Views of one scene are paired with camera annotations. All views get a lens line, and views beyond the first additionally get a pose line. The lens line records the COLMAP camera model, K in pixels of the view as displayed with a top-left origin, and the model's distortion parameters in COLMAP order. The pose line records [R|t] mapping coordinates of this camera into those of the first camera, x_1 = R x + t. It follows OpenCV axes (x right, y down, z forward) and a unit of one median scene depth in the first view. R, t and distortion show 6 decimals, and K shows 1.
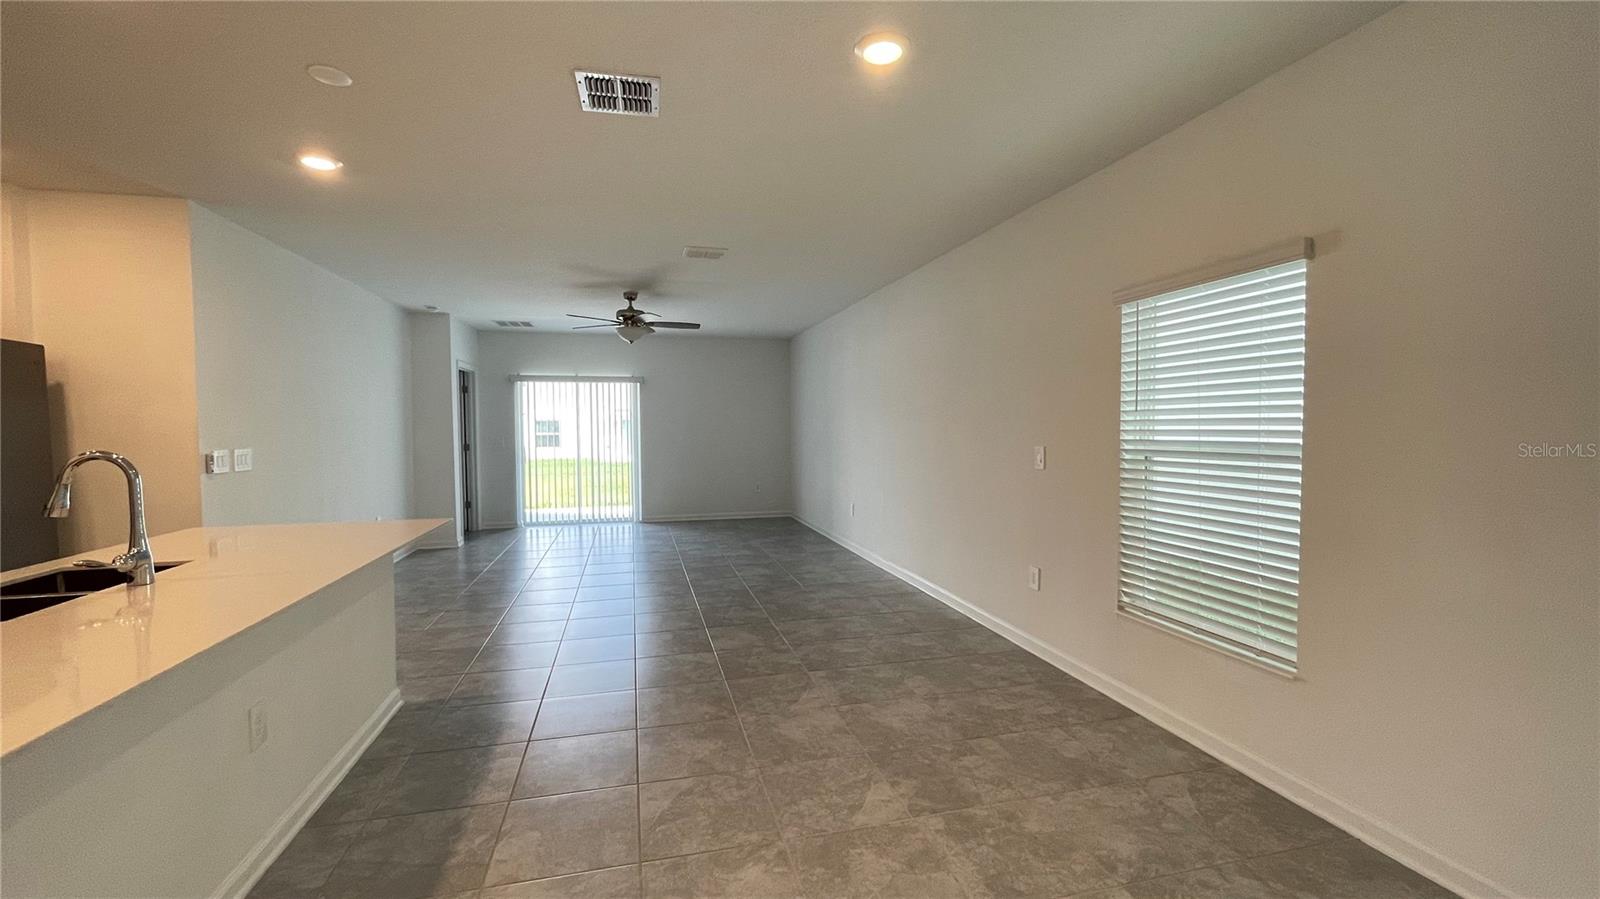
lens RADIAL K [[645.3, 0, 788.6], [0, 645.3, 450.4], [0, 0, 1]] dist [-0.004450, 0.001544]
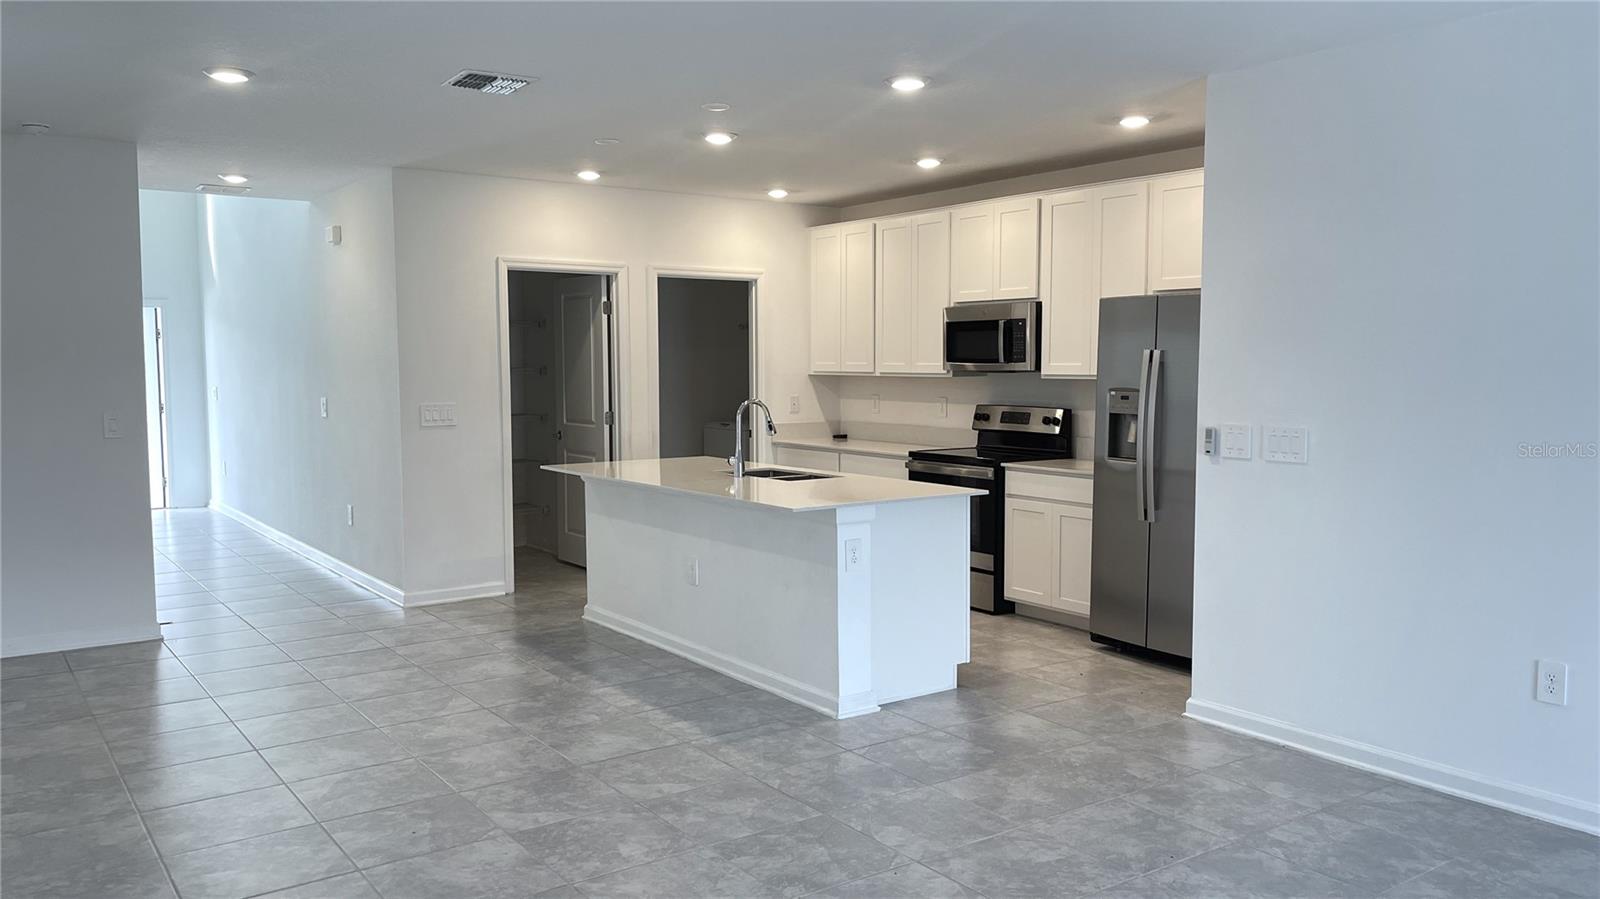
lens RADIAL K [[1209.1, 0, 806.7], [0, 1209.1, 458.7], [0, 0, 1]] dist [0.038525, -0.023283]
pose [[-0.927722, 0.039933, -0.371130, 0.008212], [-0.005455, 0.992705, 0.120449, -0.071157], [0.373233, 0.113767, -0.920736, 1.229203]]
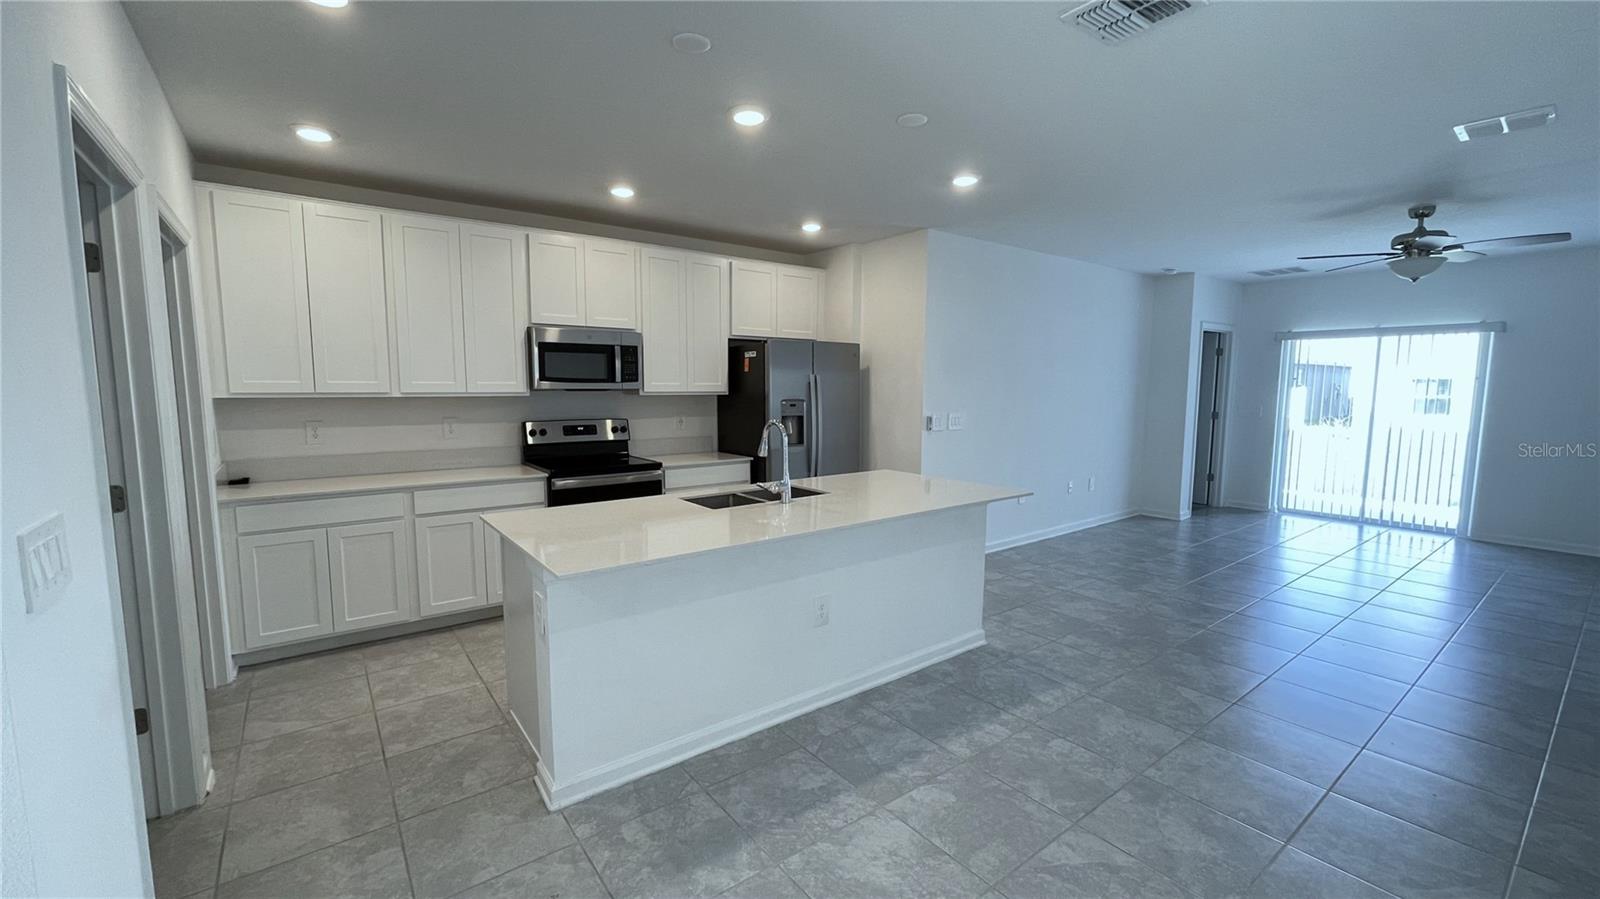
lens RADIAL K [[645.3, 0, 795.5], [0, 645.3, 449.1], [0, 0, 1]] dist [-0.004450, 0.001544]
pose [[0.395635, 0.101913, -0.912736, 0.145247], [-0.040677, 0.994793, 0.093443, -0.024500], [0.917506, 0.000158, 0.397721, 0.114895]]
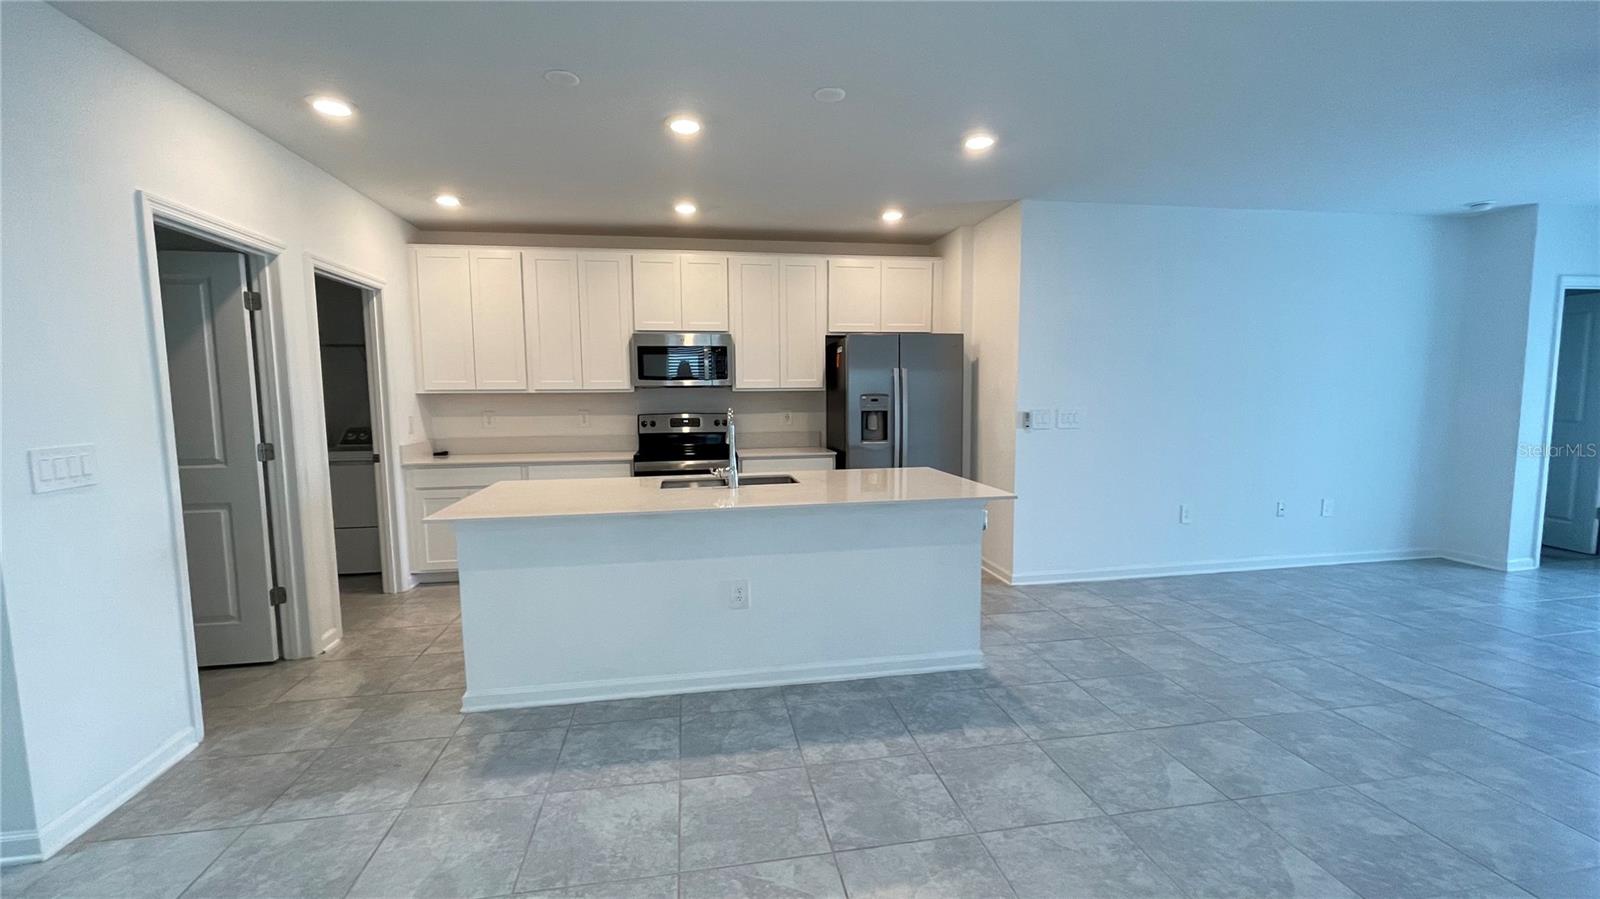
lens RADIAL K [[645.3, 0, 795.8], [0, 645.3, 450.3], [0, 0, 1]] dist [-0.004450, 0.001544]
pose [[-0.071011, 0.101296, -0.992319, 0.198067], [-0.027391, 0.994257, 0.103454, -0.021455], [0.997099, 0.034527, -0.067828, 0.387902]]
